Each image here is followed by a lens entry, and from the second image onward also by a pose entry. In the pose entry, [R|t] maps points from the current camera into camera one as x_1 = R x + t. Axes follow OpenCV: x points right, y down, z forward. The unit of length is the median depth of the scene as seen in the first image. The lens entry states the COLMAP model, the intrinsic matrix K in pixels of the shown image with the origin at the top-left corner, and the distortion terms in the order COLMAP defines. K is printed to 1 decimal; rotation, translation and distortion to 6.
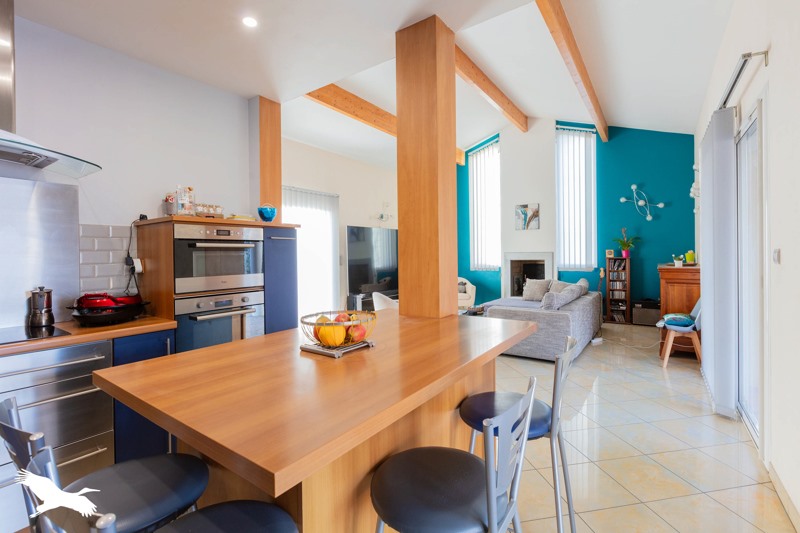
lens RADIAL K [[367.6, 0, 400.0], [0, 367.6, 262.5], [0, 0, 1]] dist [0.000223, 0.000136]
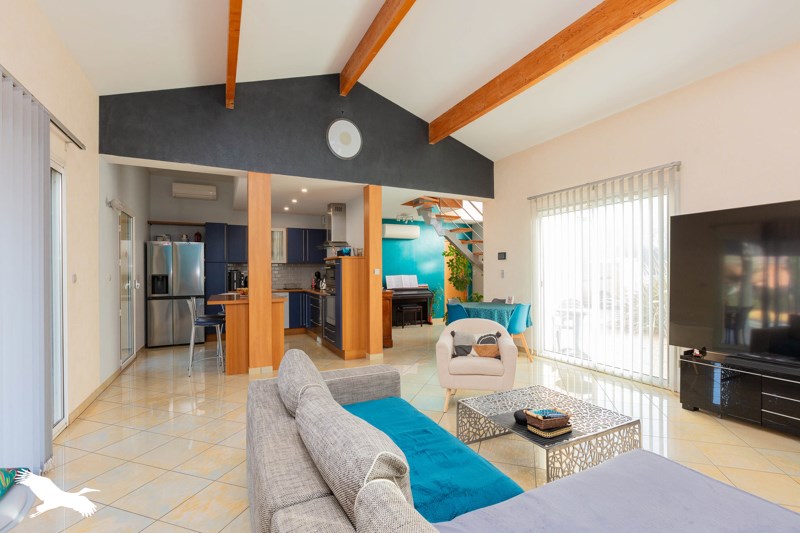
lens RADIAL K [[367.6, 0, 400.6], [0, 367.6, 268.2], [0, 0, 1]] dist [0.000223, 0.000136]
pose [[-0.473923, 0.006025, -0.880546, 1.802548], [-0.003744, 0.999954, 0.008857, -0.084467], [0.880559, 0.007494, -0.473878, 3.107316]]
